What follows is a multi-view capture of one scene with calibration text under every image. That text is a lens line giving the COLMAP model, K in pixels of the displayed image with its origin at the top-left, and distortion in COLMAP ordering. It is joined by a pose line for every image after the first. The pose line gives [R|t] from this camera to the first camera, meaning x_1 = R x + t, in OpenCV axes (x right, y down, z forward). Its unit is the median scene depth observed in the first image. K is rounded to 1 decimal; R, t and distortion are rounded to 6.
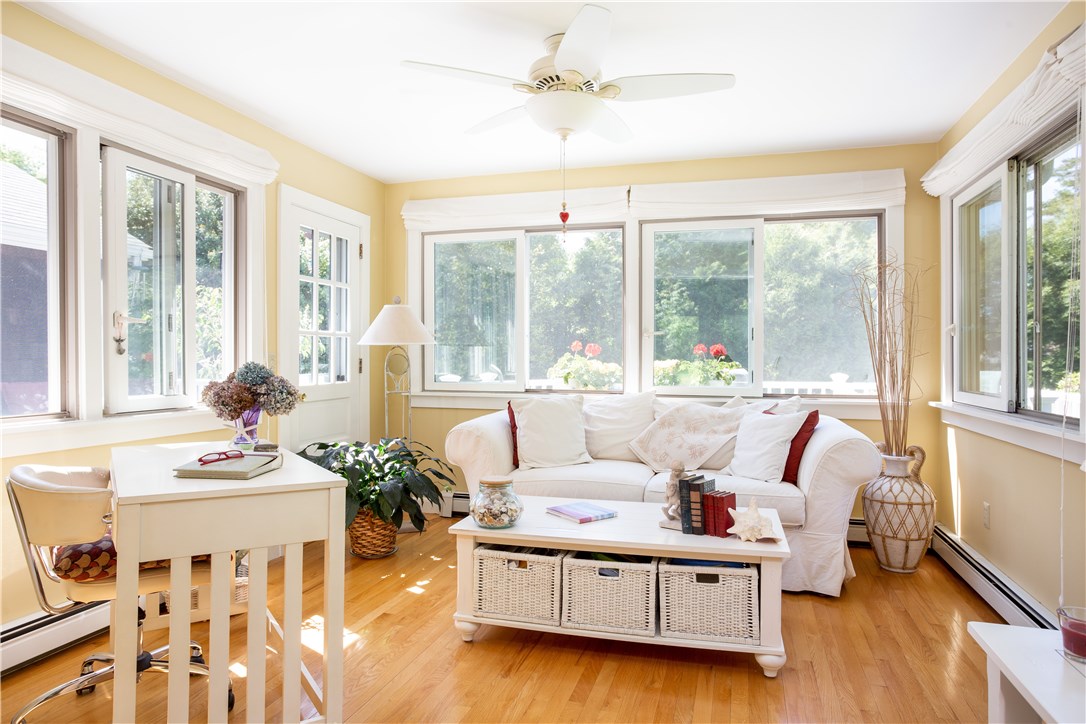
lens RADIAL K [[674.2, 0, 539.6], [0, 674.2, 357.6], [0, 0, 1]] dist [-0.029688, 0.000110]
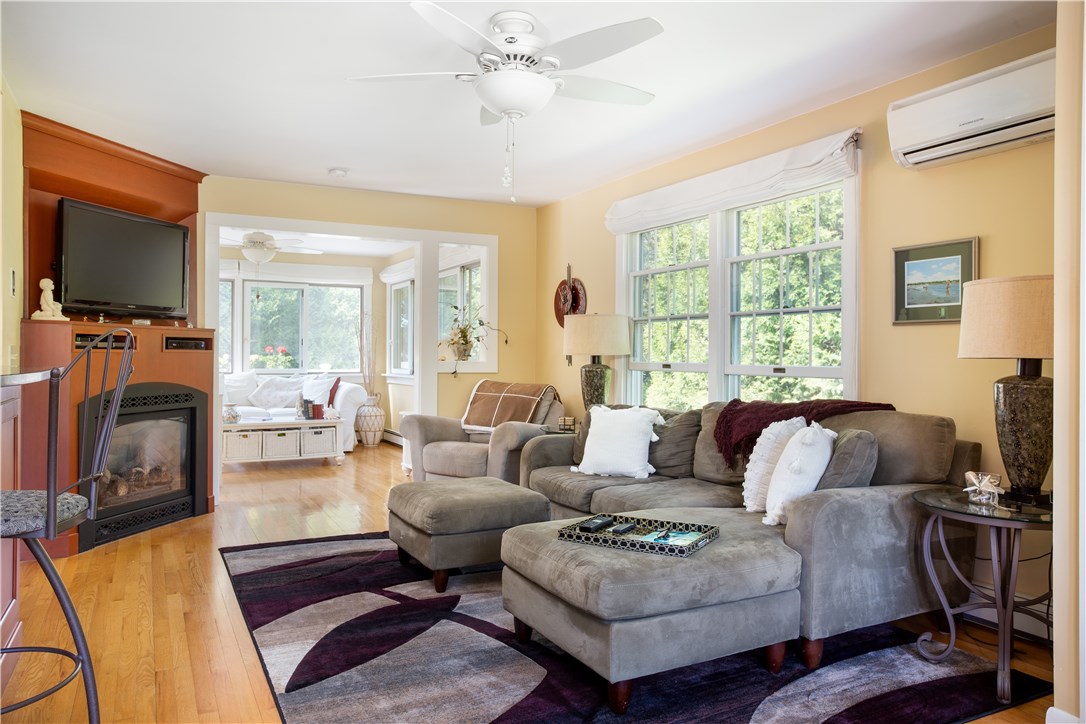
lens RADIAL K [[766.0, 0, 541.6], [0, 766.0, 355.6], [0, 0, 1]] dist [-0.009427, -0.000930]
pose [[0.718138, 0.001880, 0.695899, -0.895056], [-0.002438, 0.999997, -0.000185, 0.004343], [-0.695897, -0.001564, 0.718140, -1.331339]]
